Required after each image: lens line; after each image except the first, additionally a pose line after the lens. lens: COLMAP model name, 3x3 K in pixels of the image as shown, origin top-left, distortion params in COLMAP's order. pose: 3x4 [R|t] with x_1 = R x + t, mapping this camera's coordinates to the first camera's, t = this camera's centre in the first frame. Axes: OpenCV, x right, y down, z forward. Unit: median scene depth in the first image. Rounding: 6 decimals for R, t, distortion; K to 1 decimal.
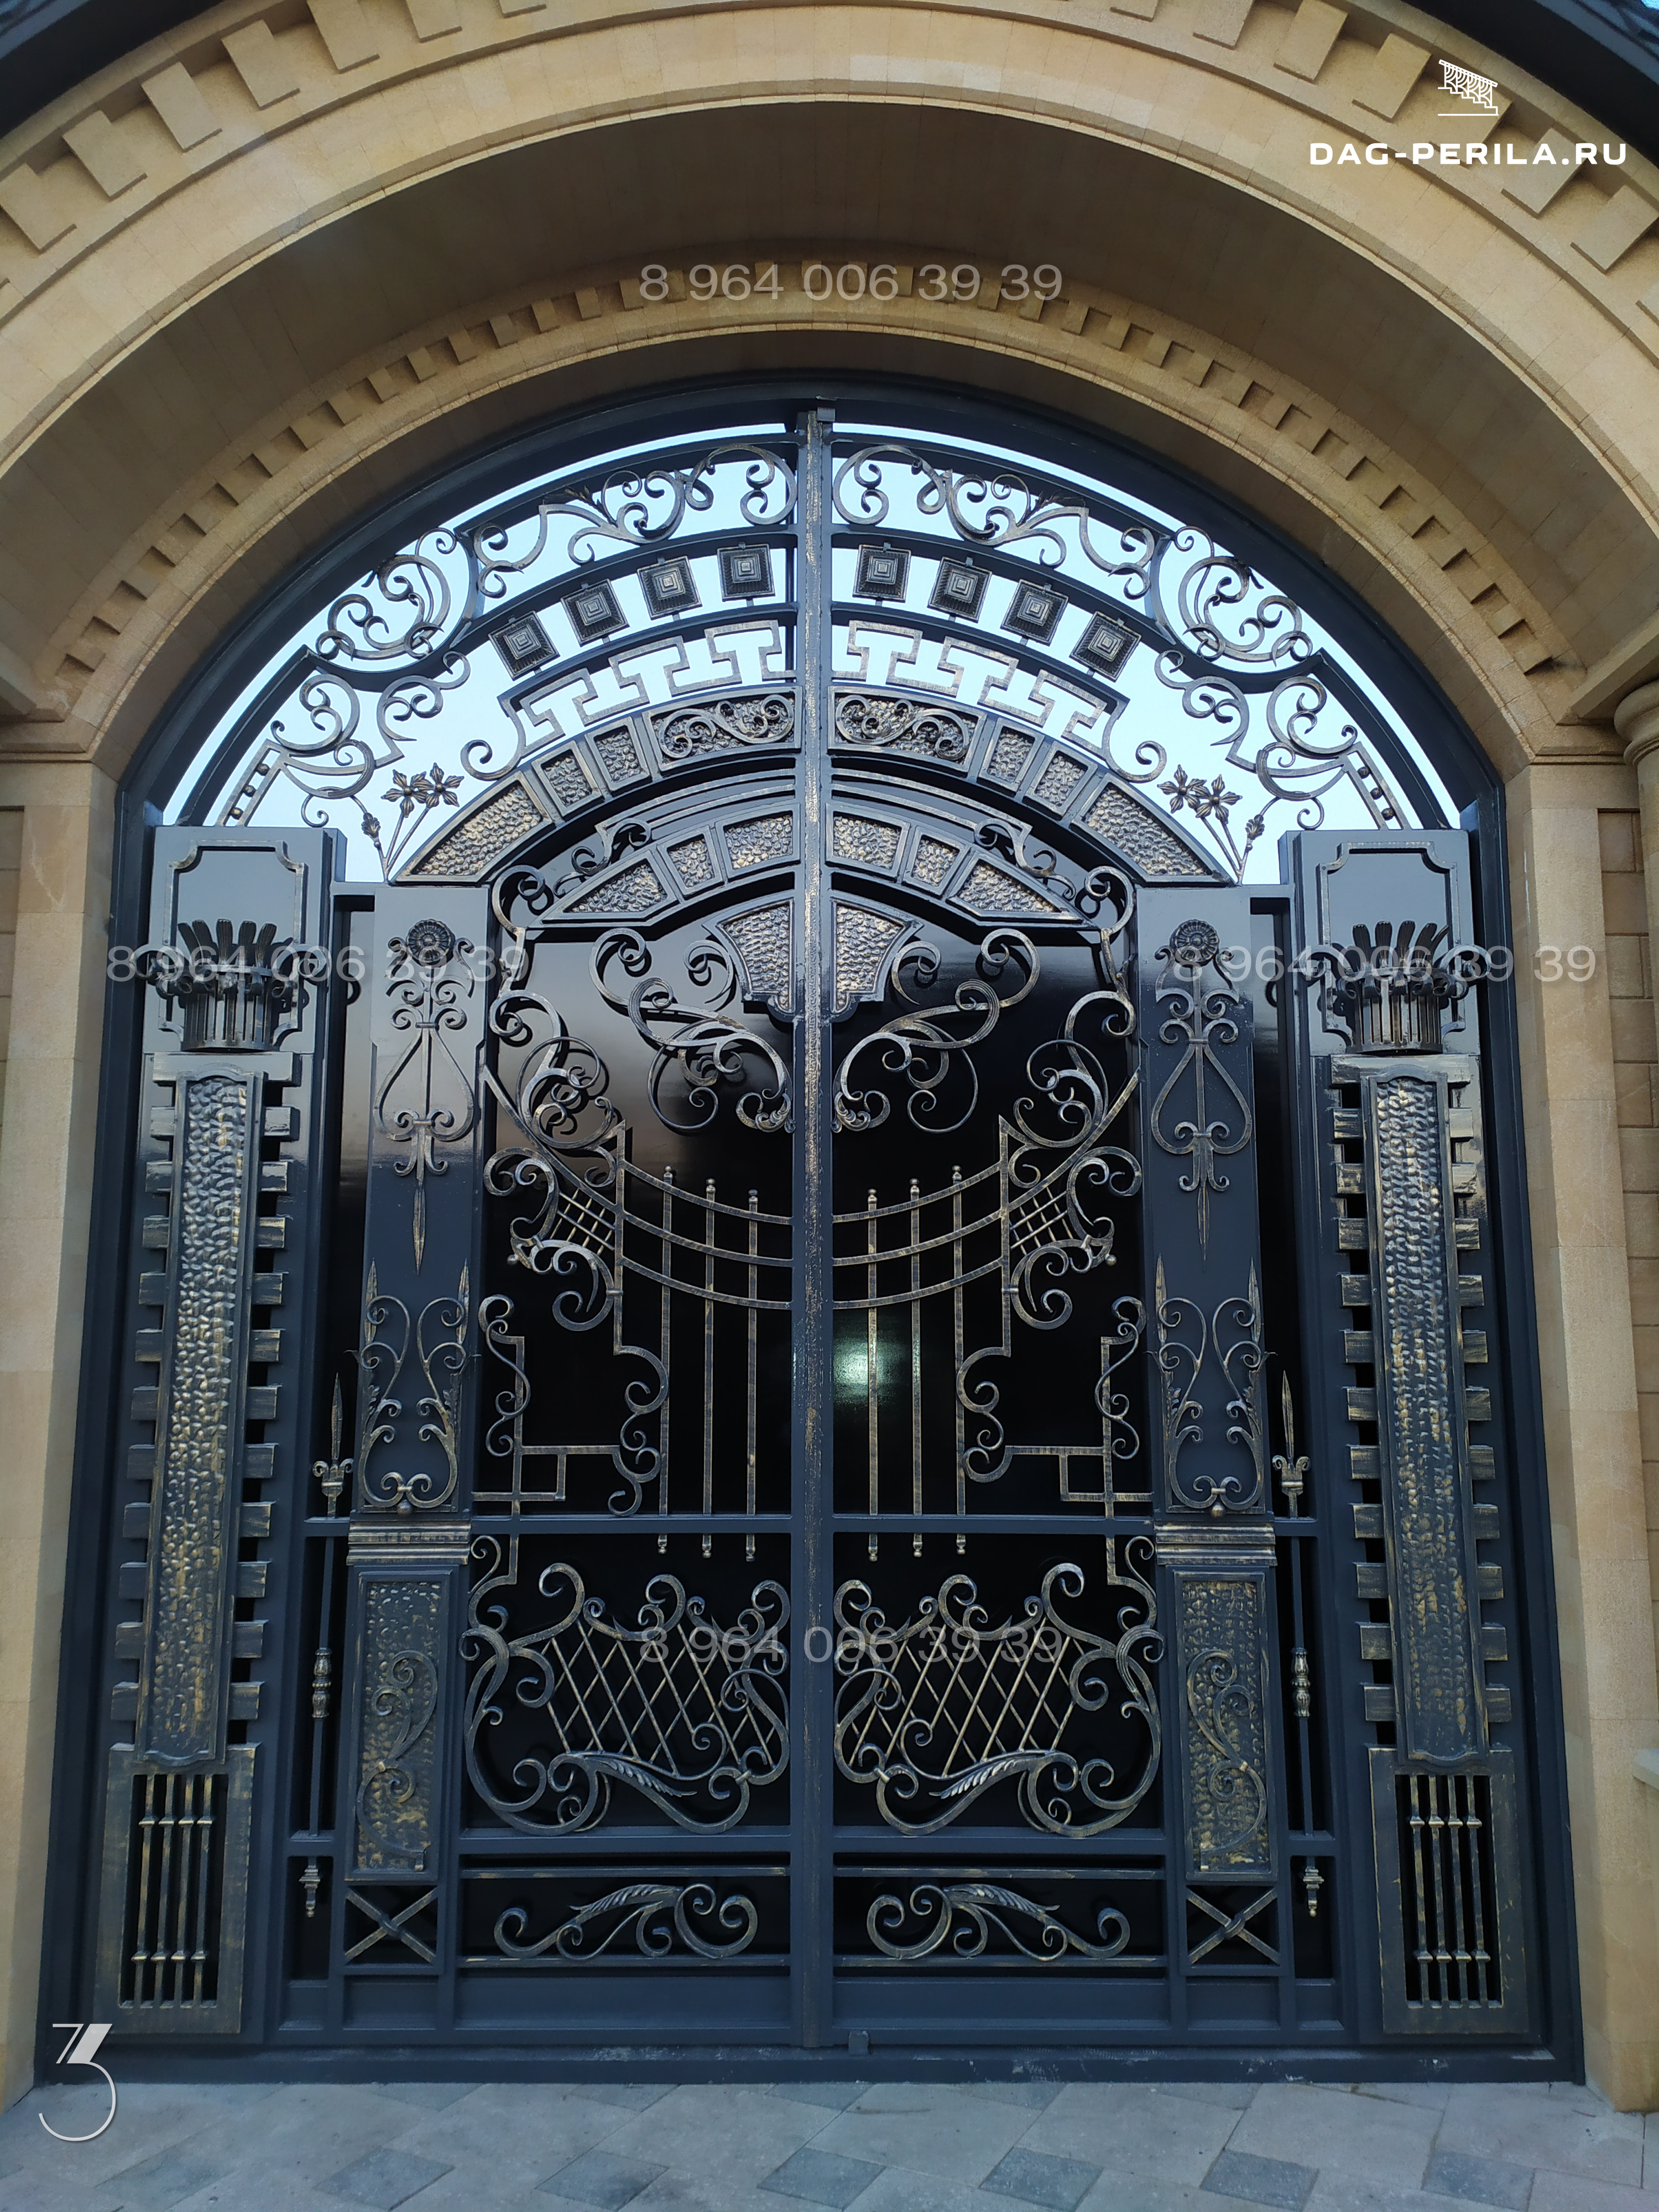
lens RADIAL K [[1569.0, 0, 818.6], [0, 1569.0, 1123.9], [0, 0, 1]] dist [0.070304, -0.076003]
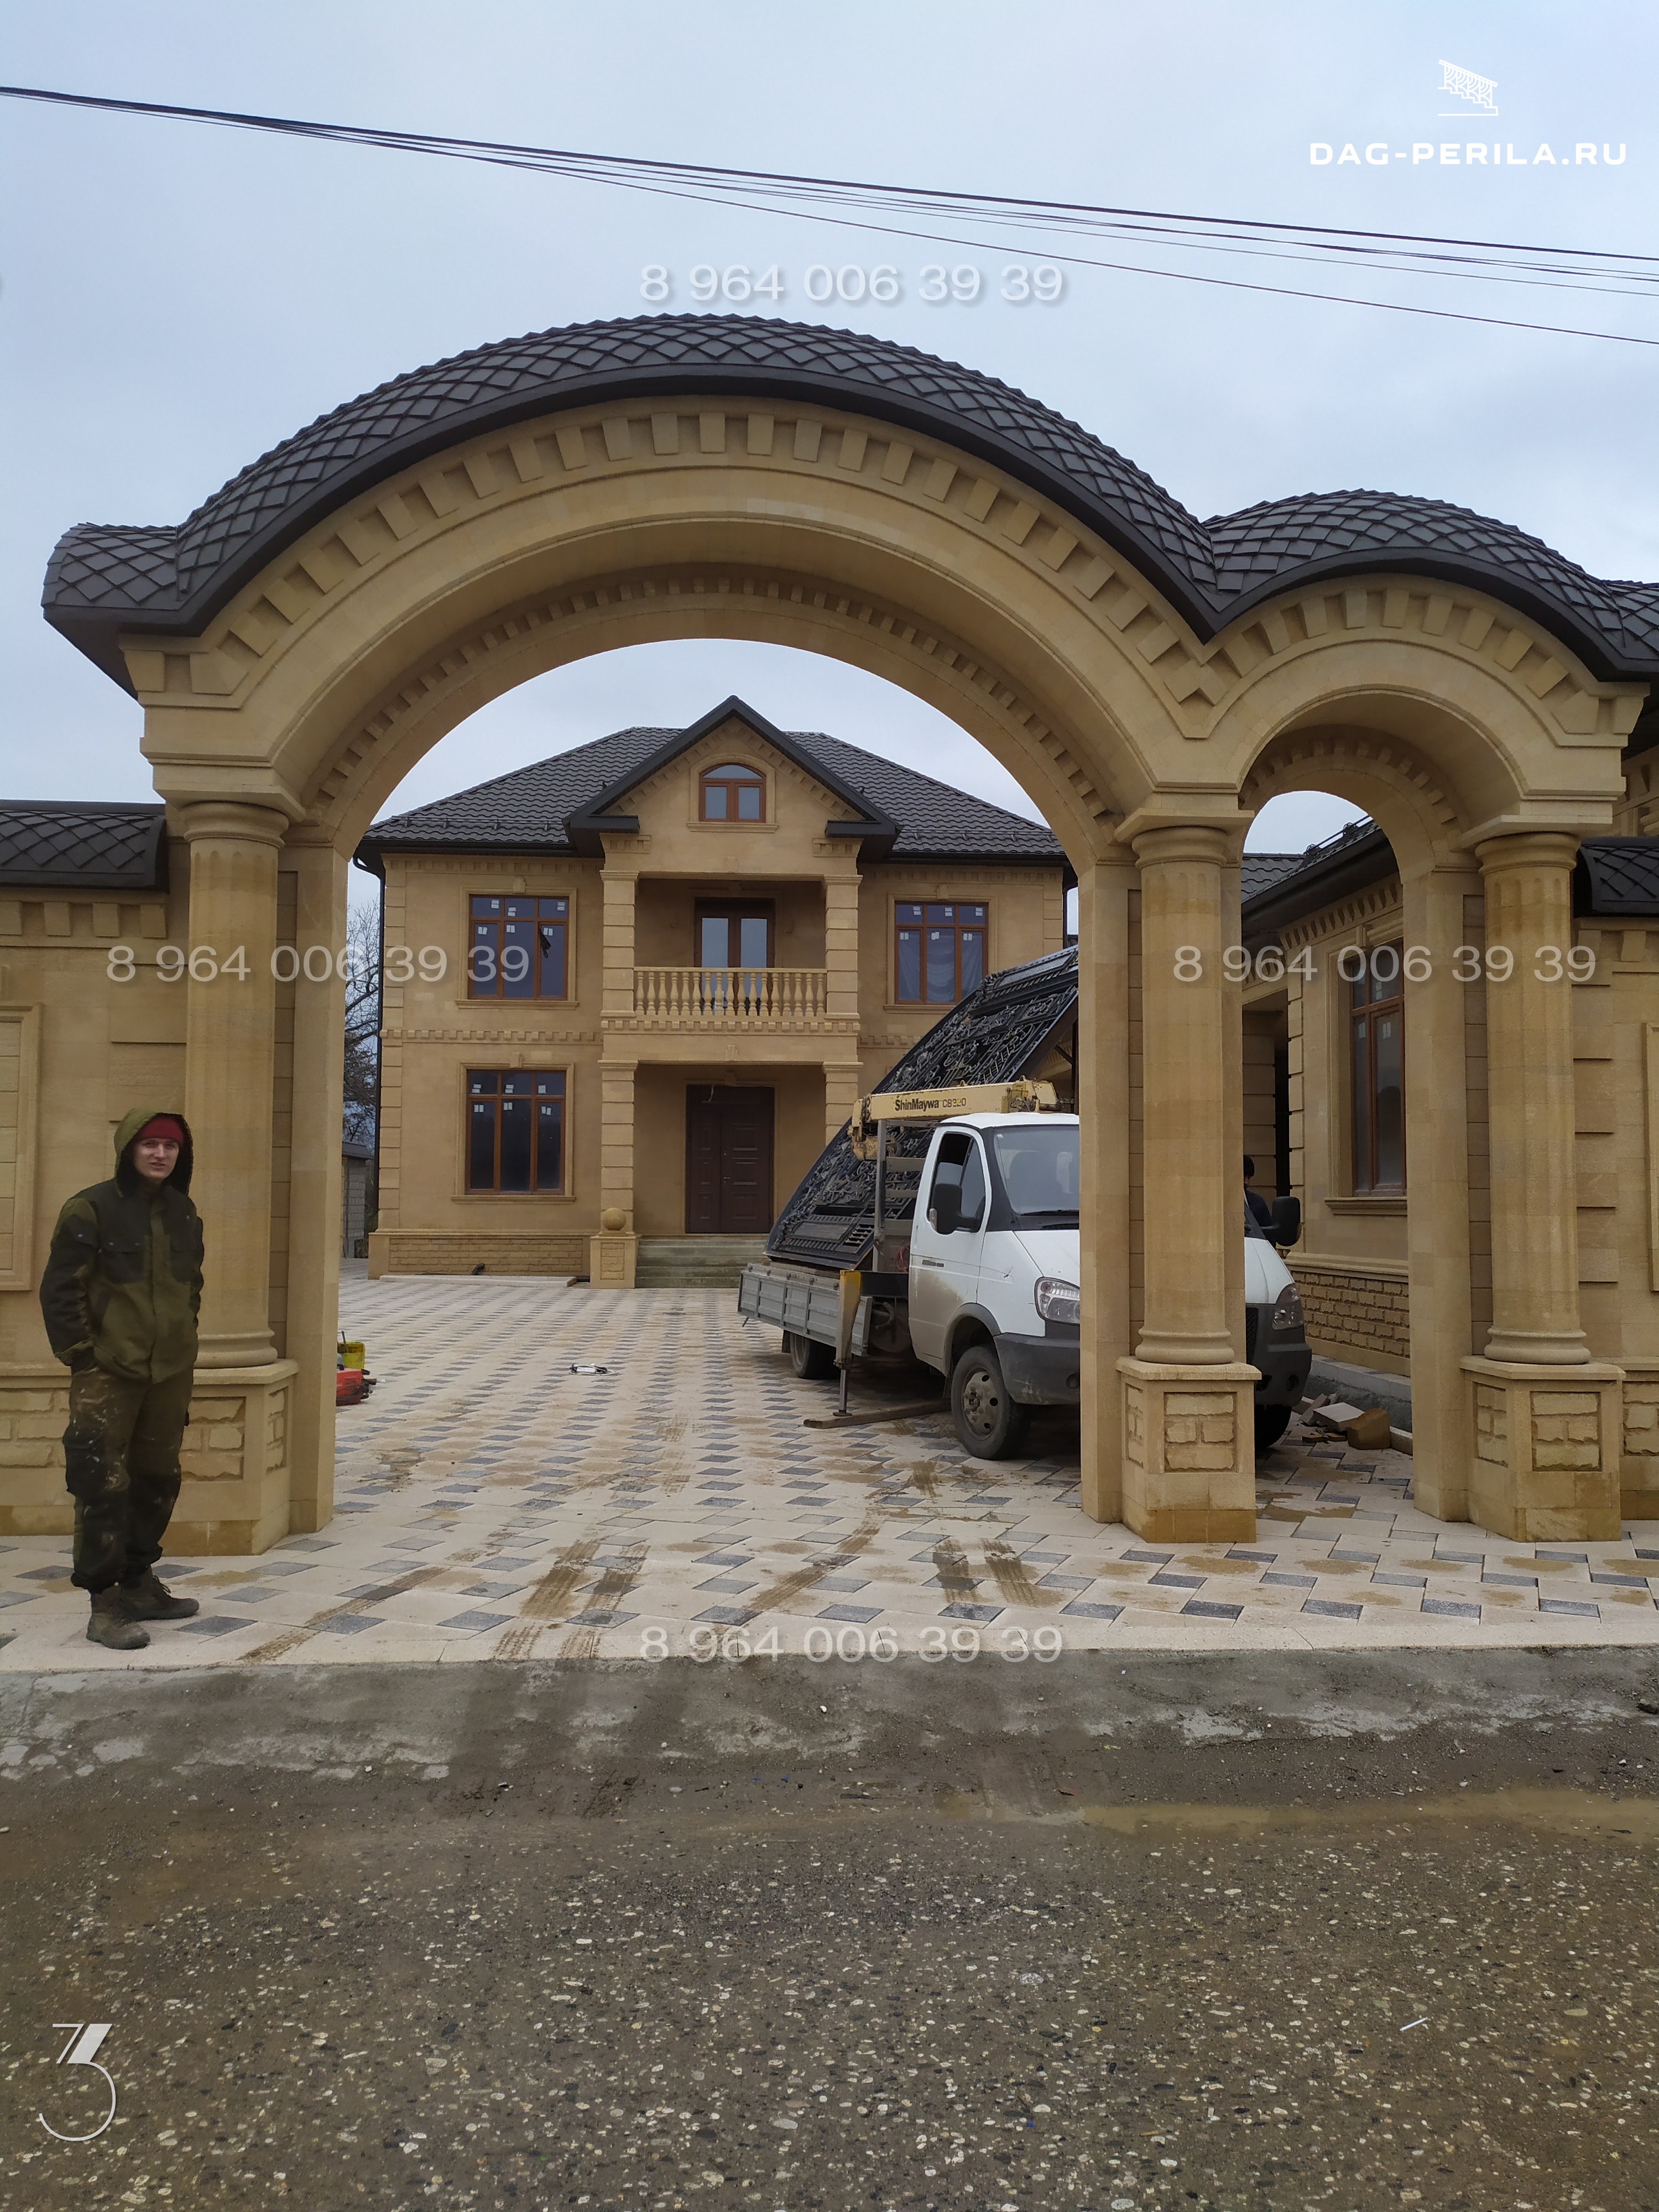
lens RADIAL K [[1611.1, 0, 802.0], [0, 1611.1, 1098.8], [0, 0, 1]] dist [0.085419, -0.094668]
pose [[0.997467, 0.010205, 0.070398, -0.041744], [-0.015890, 0.996613, 0.080686, -0.097331], [-0.069336, -0.081600, 0.994250, -0.960138]]
